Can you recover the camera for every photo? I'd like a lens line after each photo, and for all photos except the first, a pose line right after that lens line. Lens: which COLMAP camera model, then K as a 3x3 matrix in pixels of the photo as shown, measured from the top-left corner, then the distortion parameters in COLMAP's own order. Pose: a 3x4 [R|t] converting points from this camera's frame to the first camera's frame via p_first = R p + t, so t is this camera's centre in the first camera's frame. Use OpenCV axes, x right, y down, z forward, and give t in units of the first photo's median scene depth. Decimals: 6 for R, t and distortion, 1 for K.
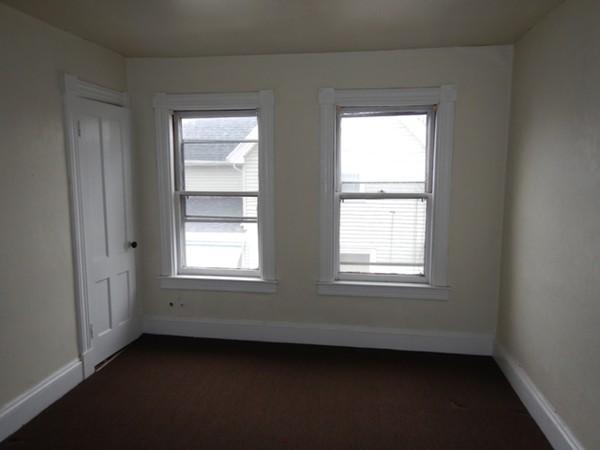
lens RADIAL K [[430.4, 0, 300.4], [0, 430.4, 224.1], [0, 0, 1]] dist [0.007871, 0.003001]
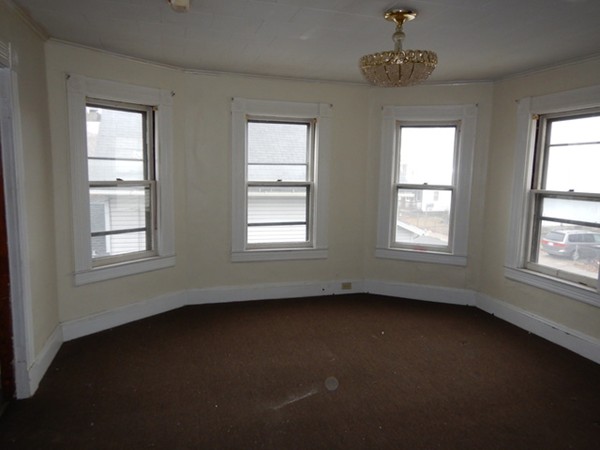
lens RADIAL K [[430.4, 0, 300.1], [0, 430.4, 225.7], [0, 0, 1]] dist [0.007871, 0.003001]
pose [[0.442191, 0.111685, -0.889940, 0.886547], [-0.110896, 0.991412, 0.069318, 0.008139], [0.890039, 0.068038, 0.450779, -0.012792]]
